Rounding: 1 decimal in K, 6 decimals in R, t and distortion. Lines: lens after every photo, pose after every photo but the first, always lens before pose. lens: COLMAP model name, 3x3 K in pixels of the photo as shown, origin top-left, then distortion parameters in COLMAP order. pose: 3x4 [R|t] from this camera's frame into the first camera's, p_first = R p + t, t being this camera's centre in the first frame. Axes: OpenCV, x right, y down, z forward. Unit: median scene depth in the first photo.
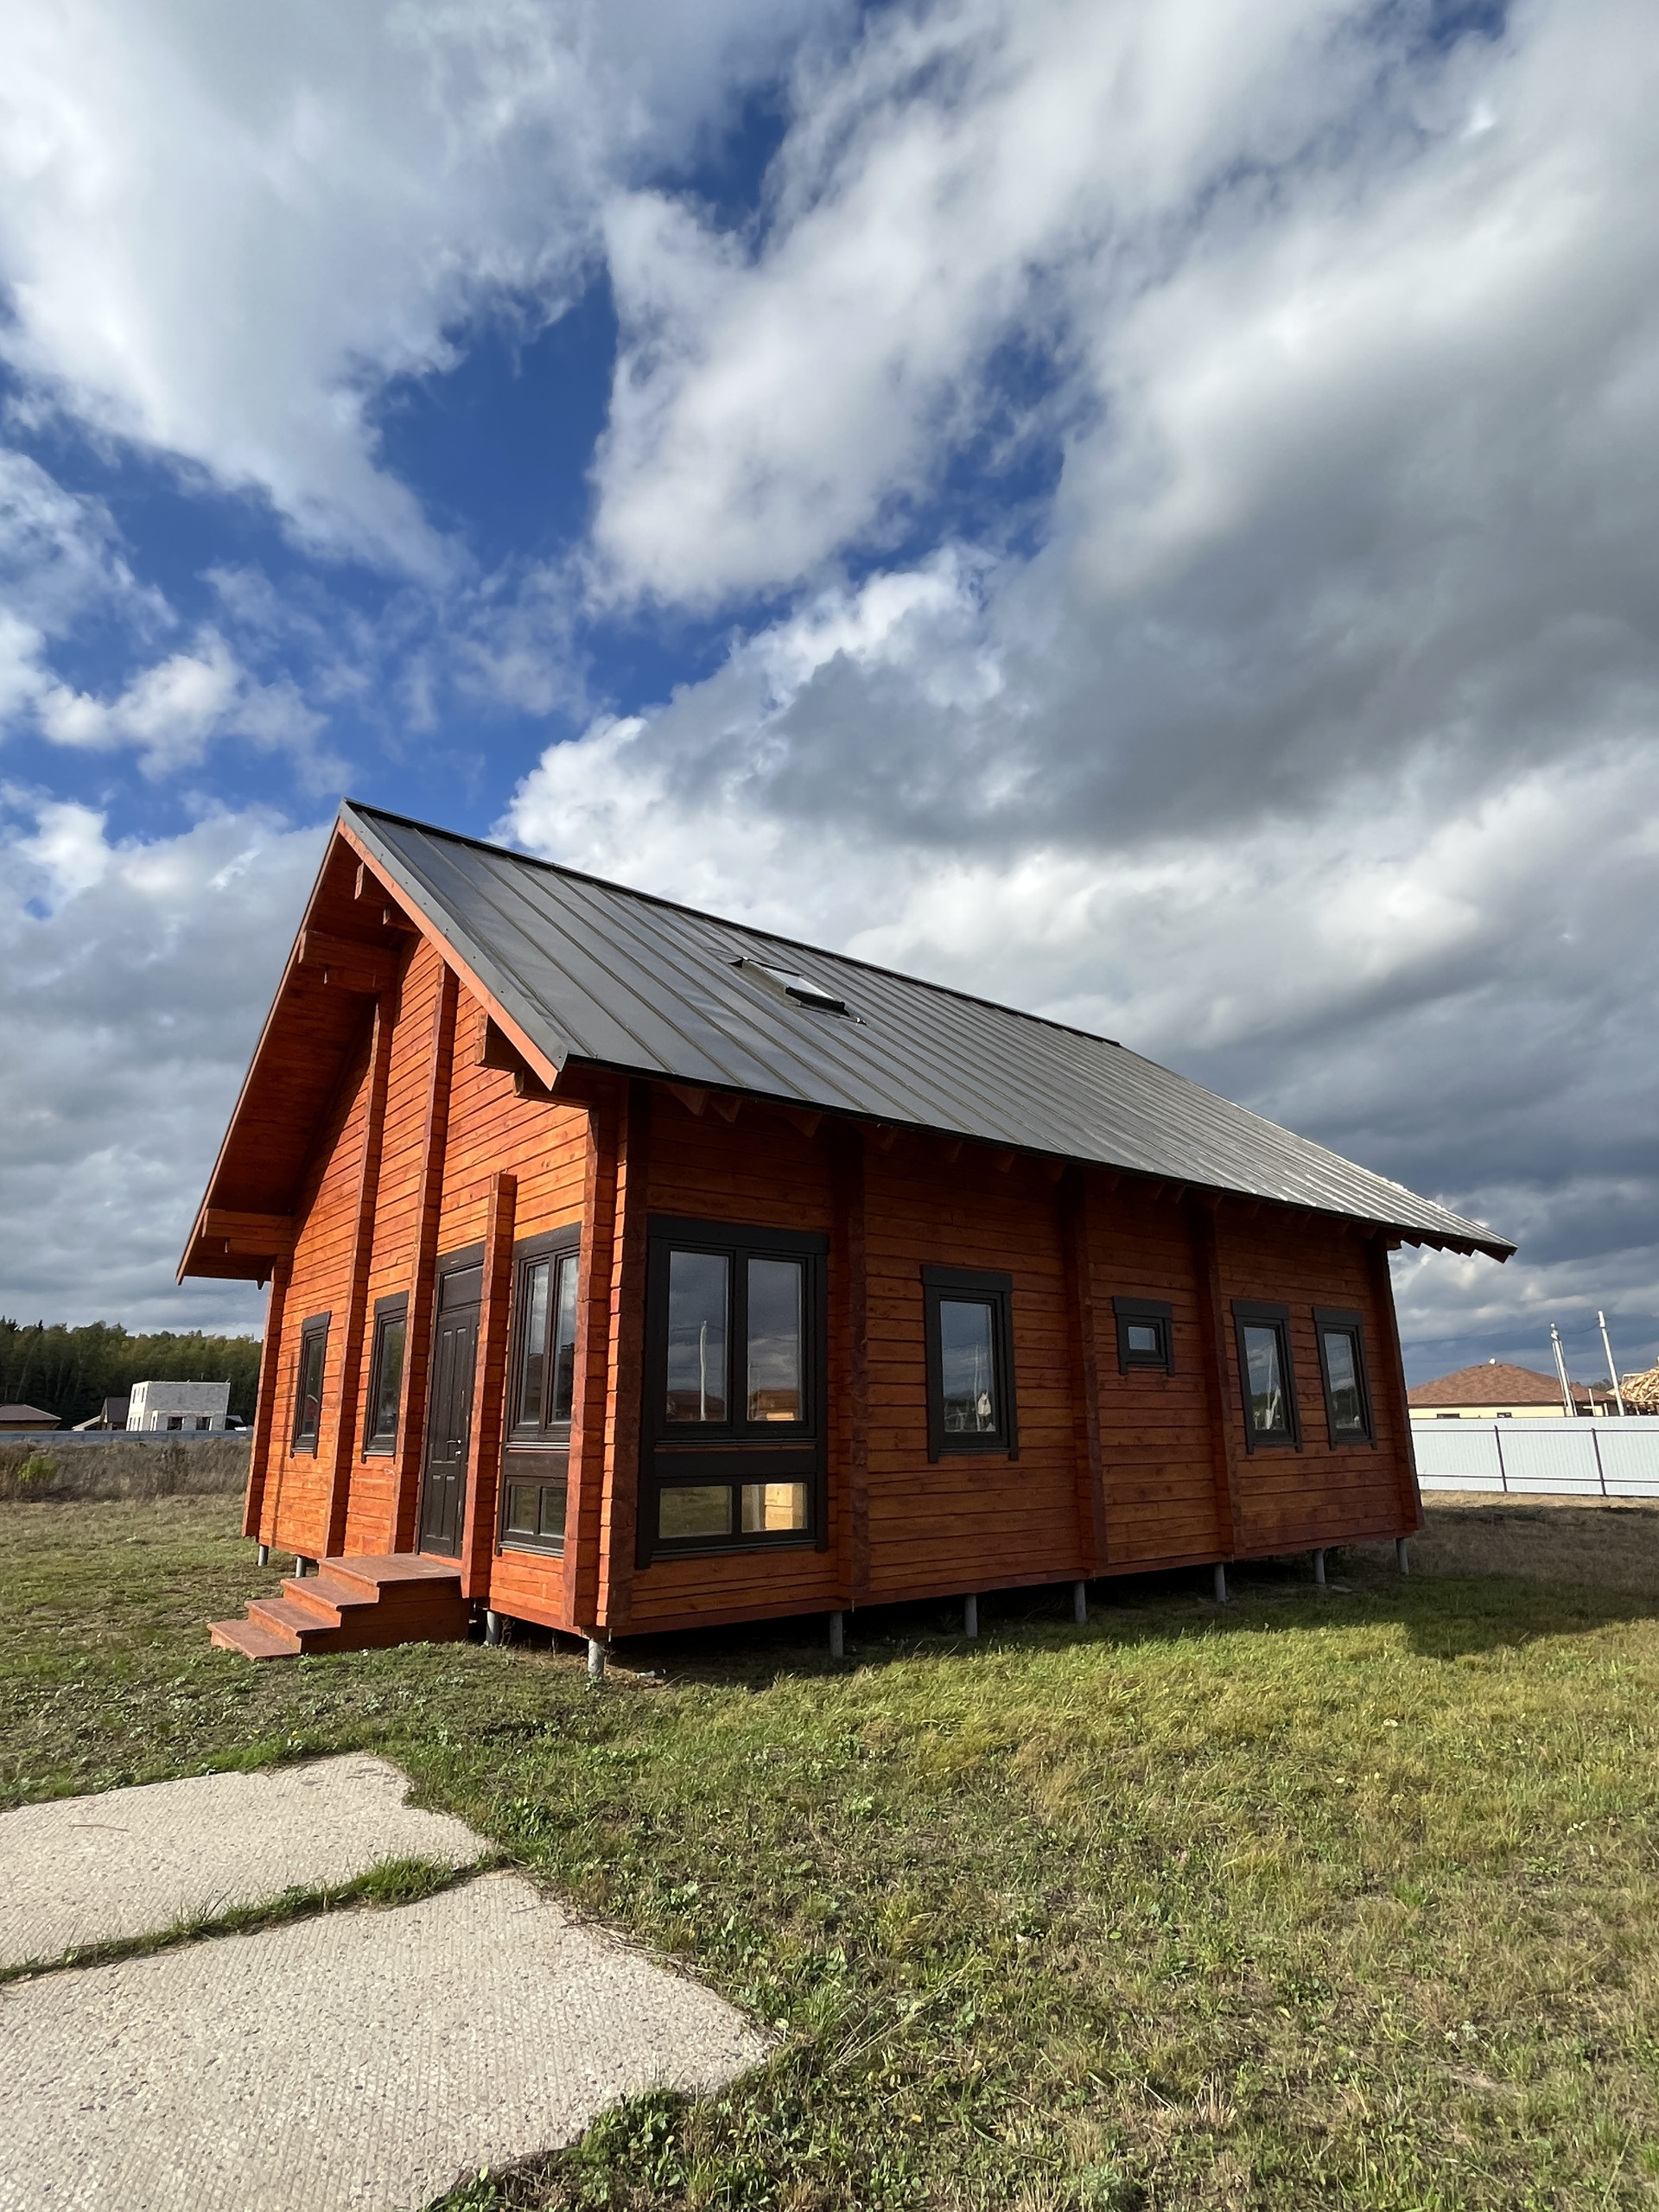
lens RADIAL K [[1158.7, 0, 830.7], [0, 1158.7, 1099.9], [0, 0, 1]] dist [-0.011953, -0.000361]
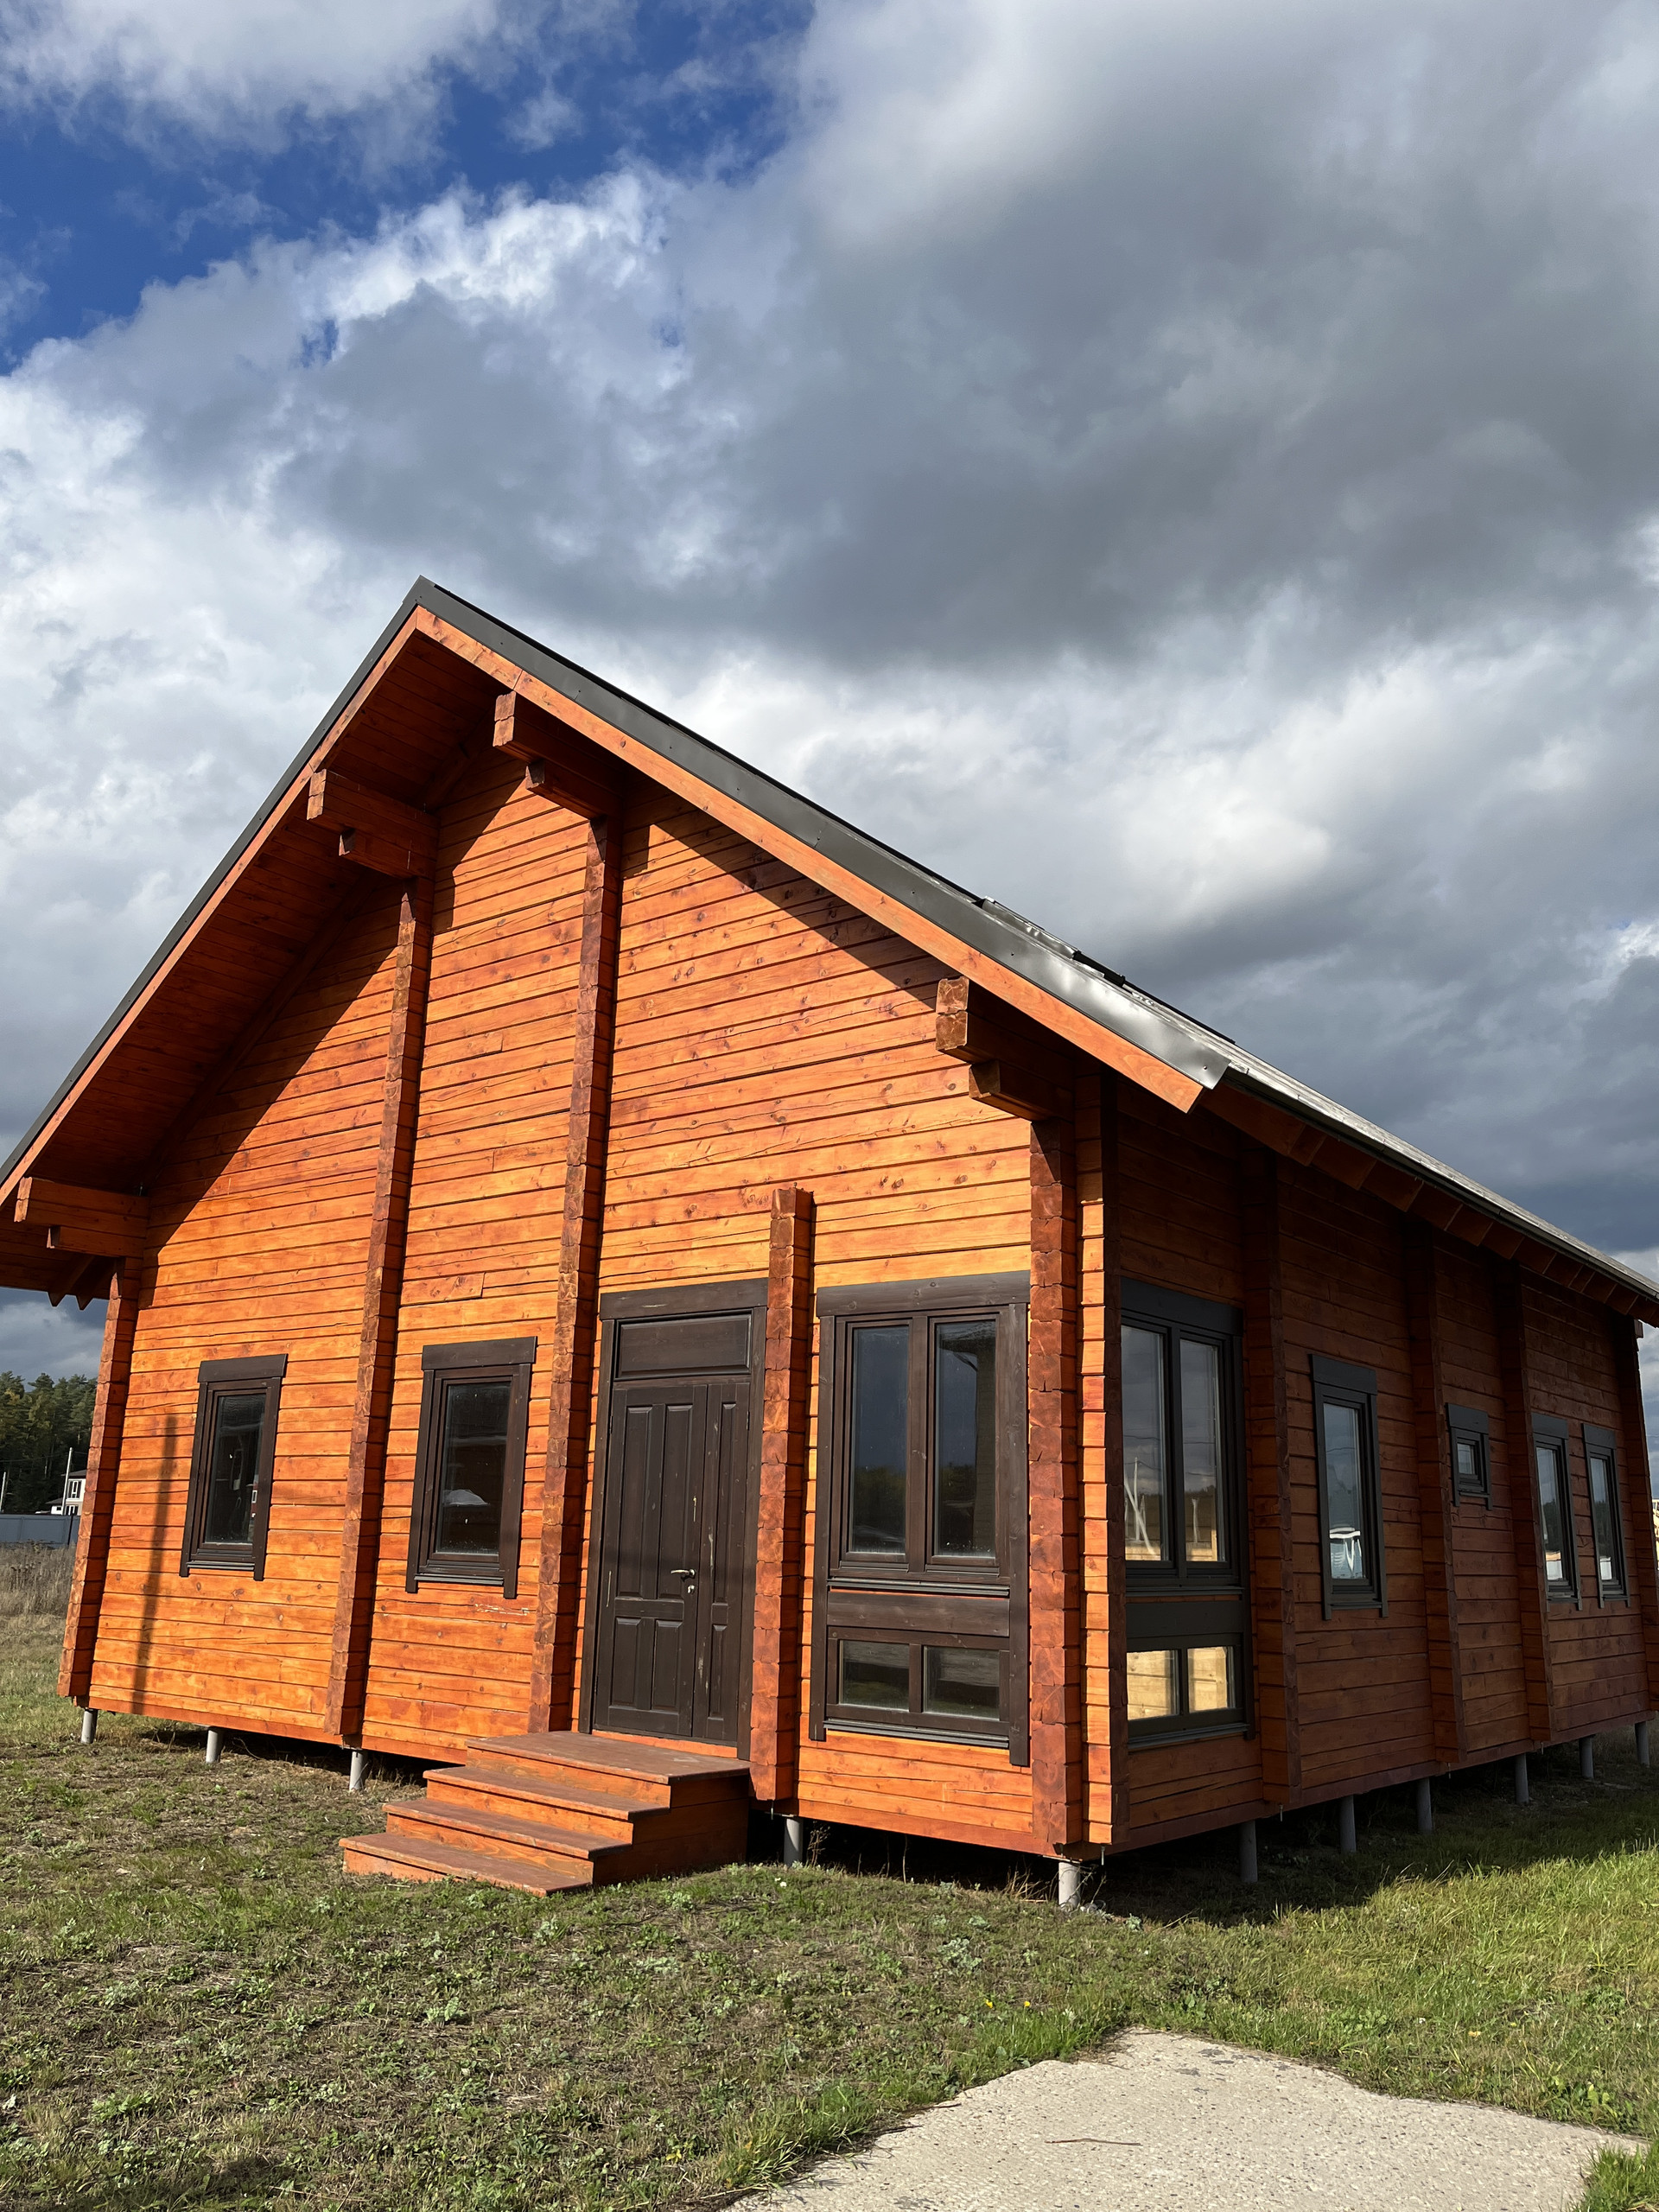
lens RADIAL K [[1680.6, 0, 826.1], [0, 1680.6, 1115.7], [0, 0, 1]] dist [0.032532, 0.001987]
pose [[0.972384, 0.089335, 0.215611, -0.473450], [-0.097032, 0.994958, 0.025359, -0.007412], [-0.212259, -0.045580, 0.976150, 0.014195]]
